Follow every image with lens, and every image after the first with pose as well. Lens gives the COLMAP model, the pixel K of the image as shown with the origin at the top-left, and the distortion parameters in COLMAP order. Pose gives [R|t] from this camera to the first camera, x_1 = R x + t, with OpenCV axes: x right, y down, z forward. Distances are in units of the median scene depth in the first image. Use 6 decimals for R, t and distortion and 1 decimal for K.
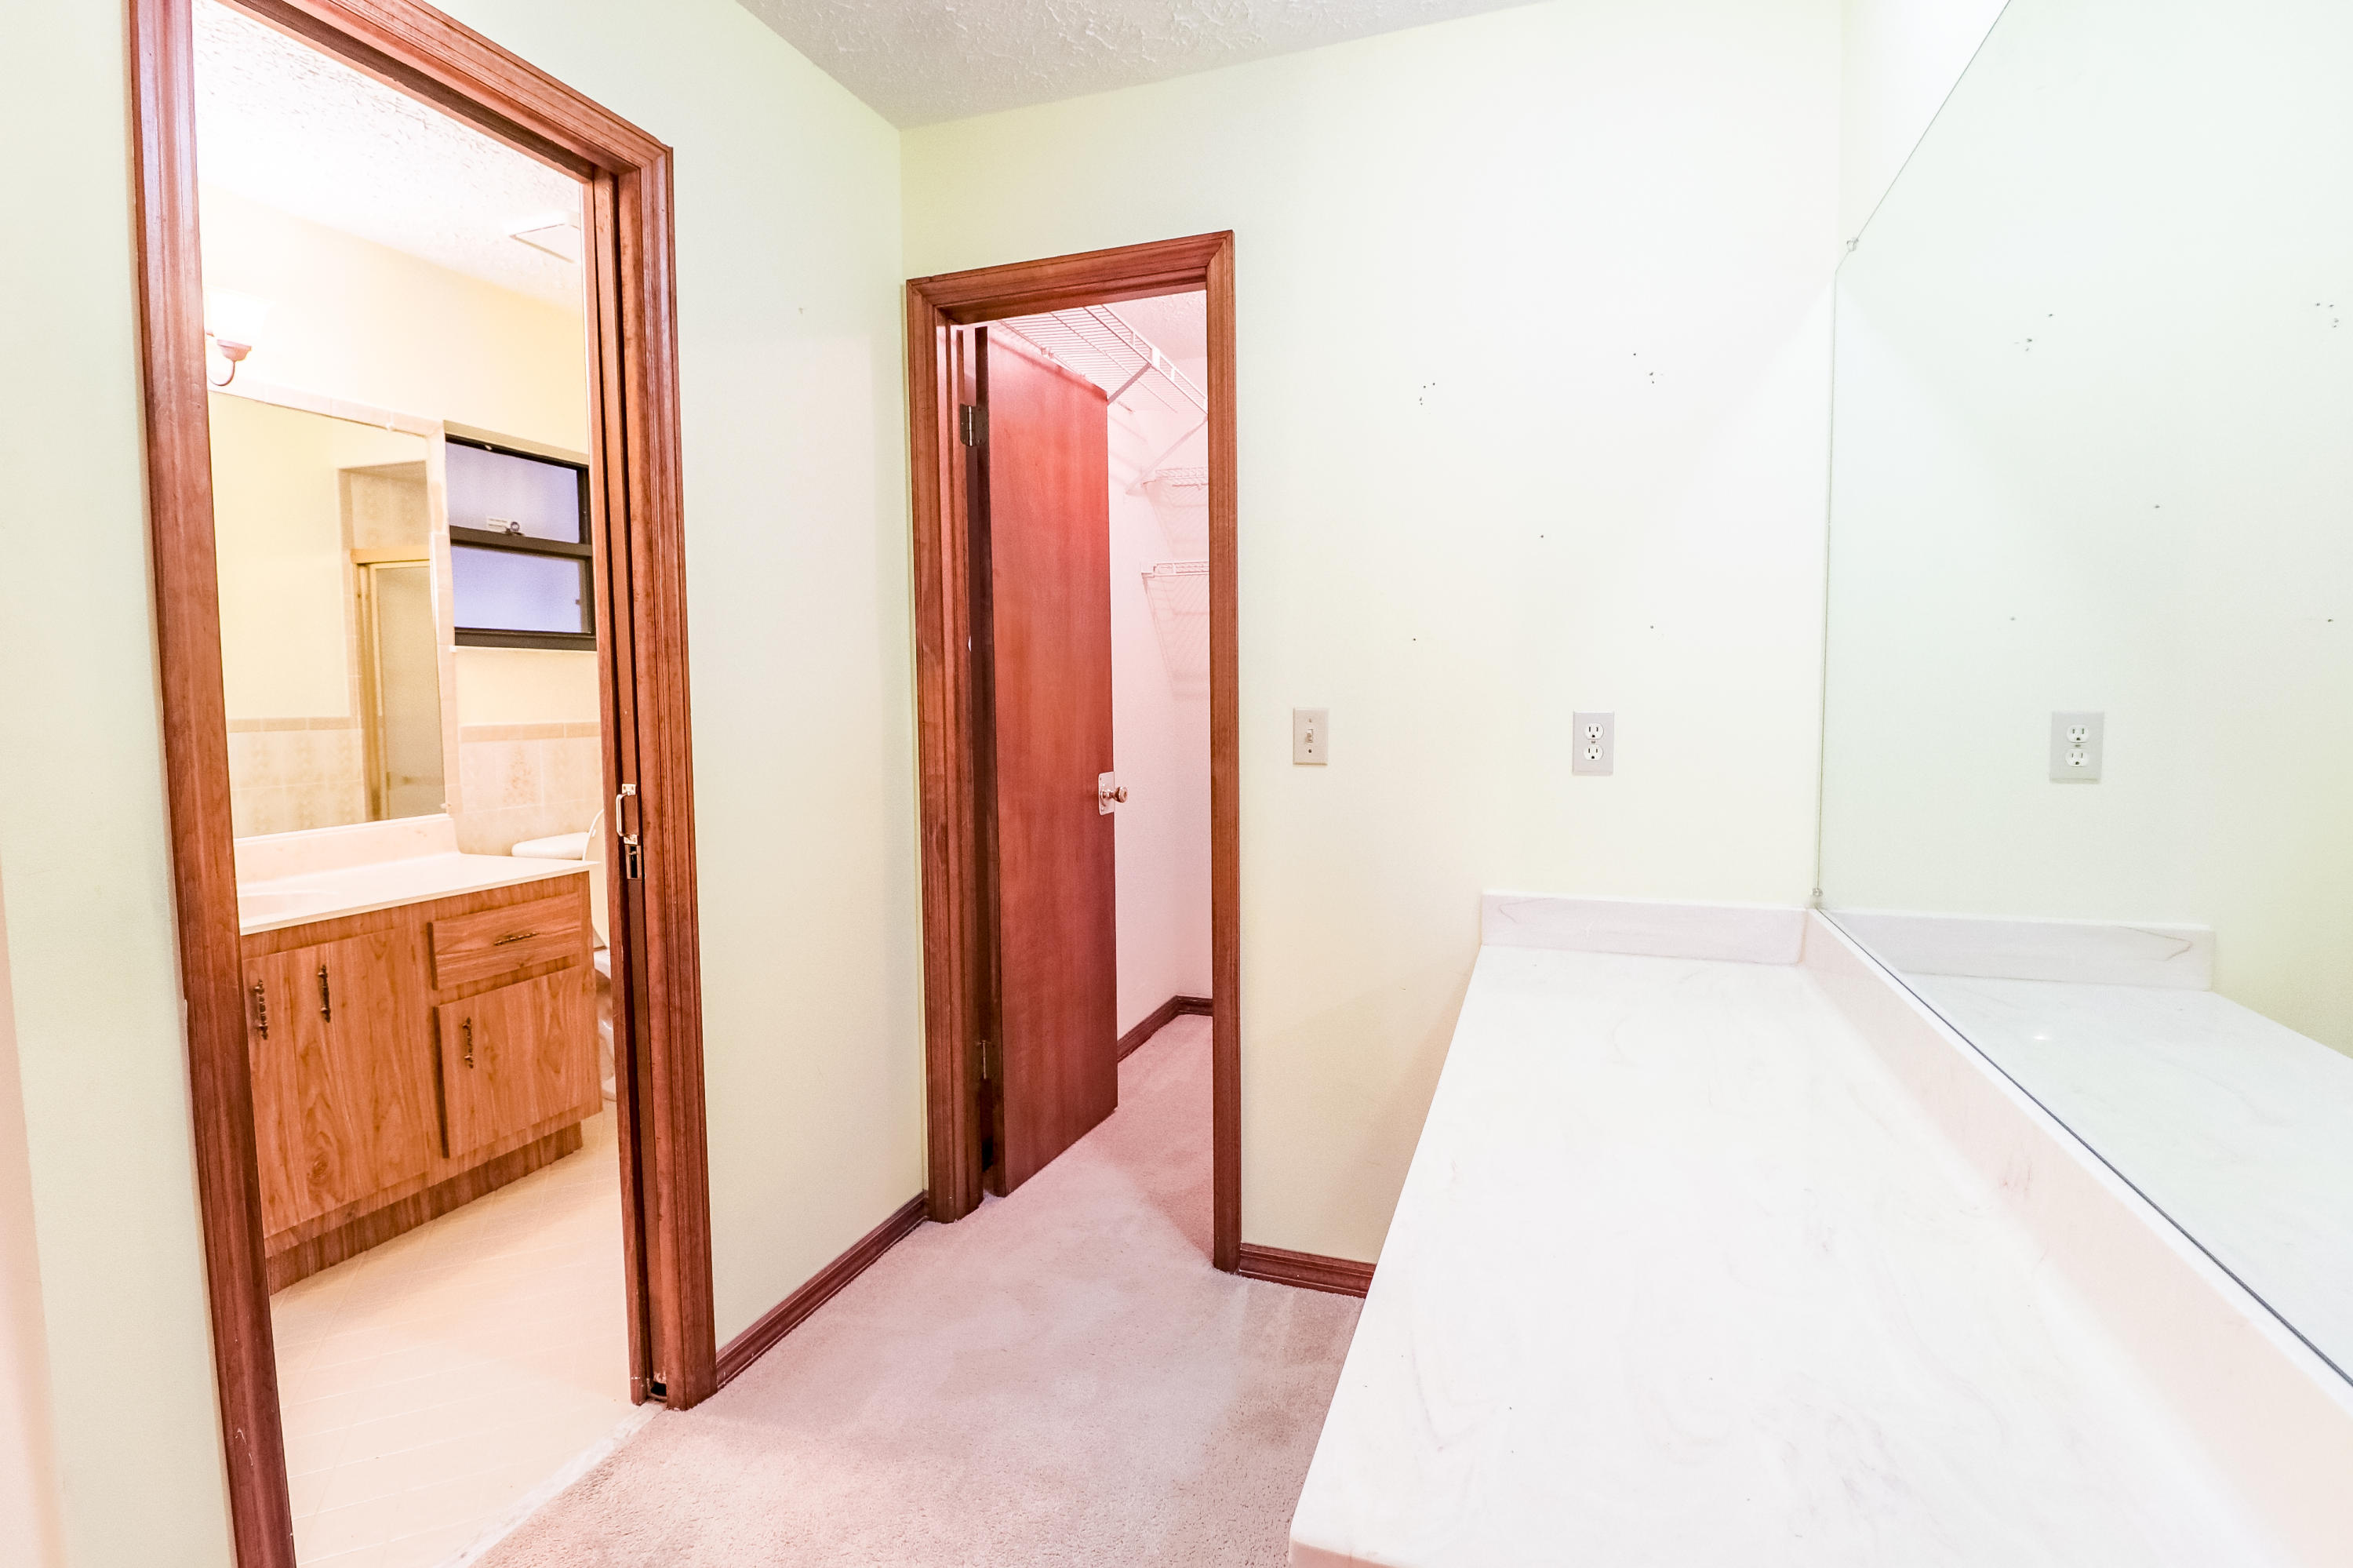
lens RADIAL K [[1088.4, 0, 1185.8], [0, 1088.4, 769.4], [0, 0, 1]] dist [0.000272, -0.017784]
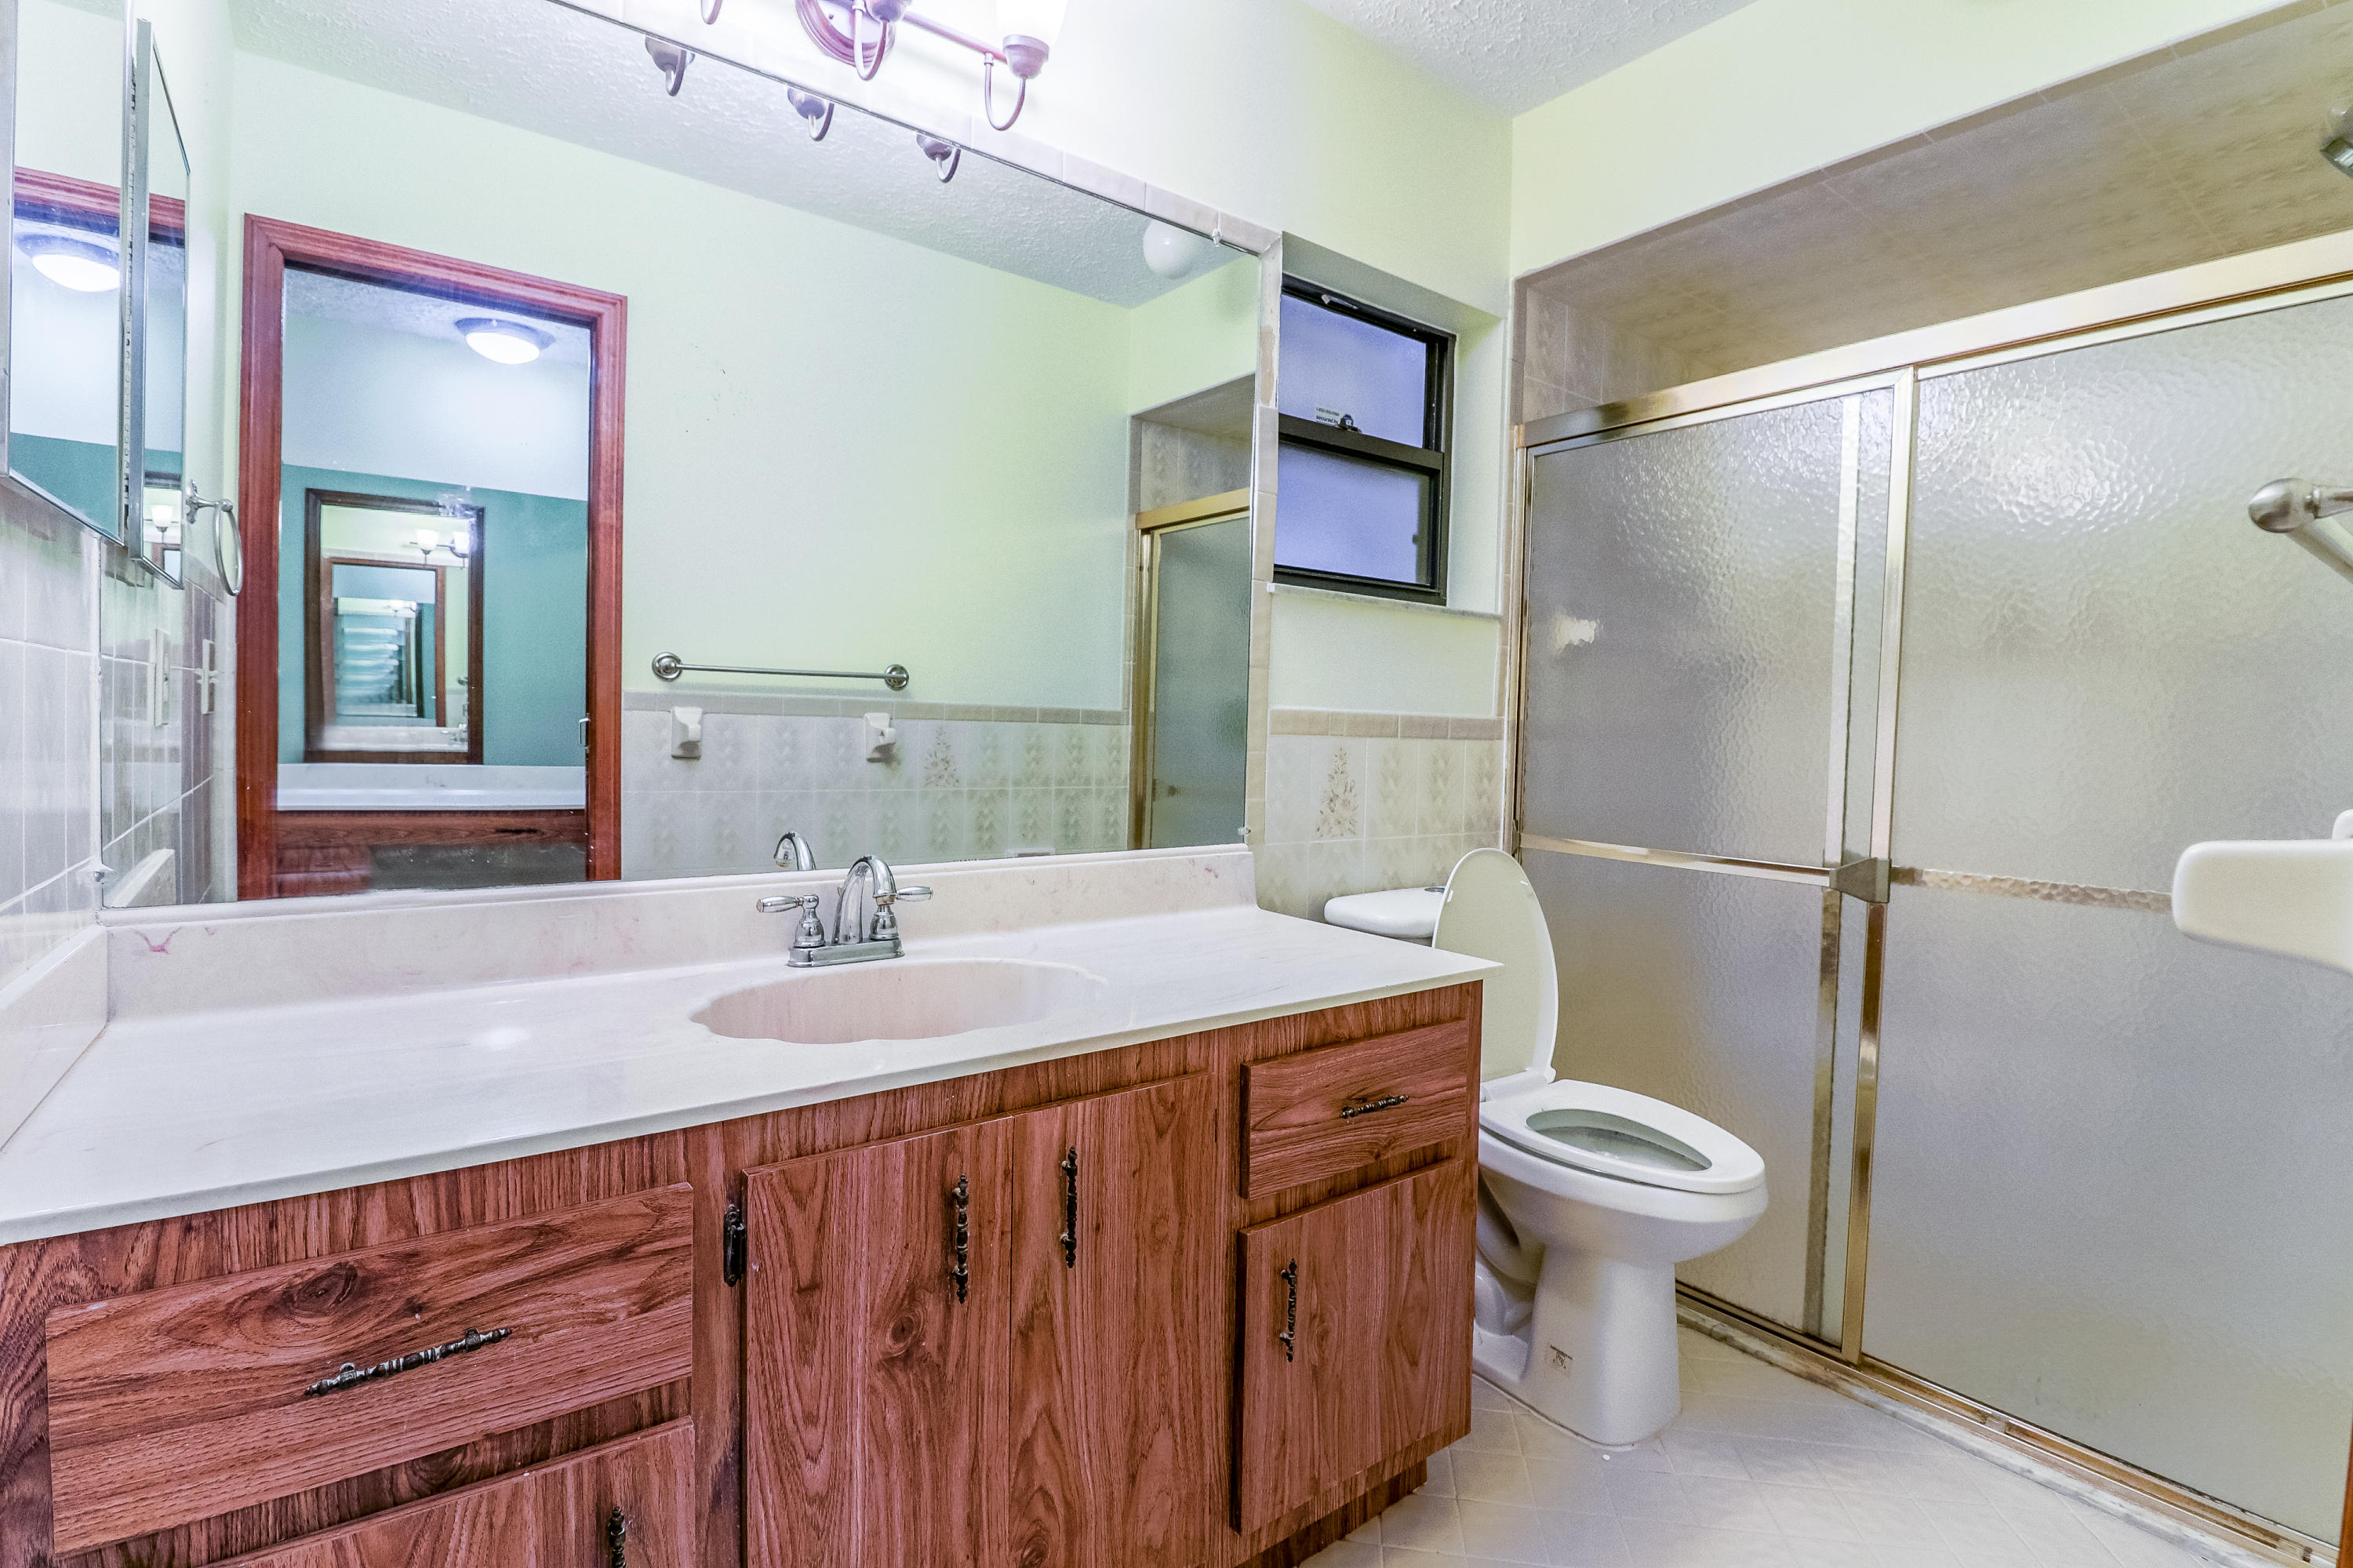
lens RADIAL K [[1088.4, 0, 1185.8], [0, 1088.4, 769.4], [0, 0, 1]] dist [0.000272, -0.017784]
pose [[0.832320, 0.049604, -0.552071, -0.431866], [-0.070619, 0.997361, -0.016854, 0.012269], [0.549778, 0.053015, 0.833627, 0.534154]]
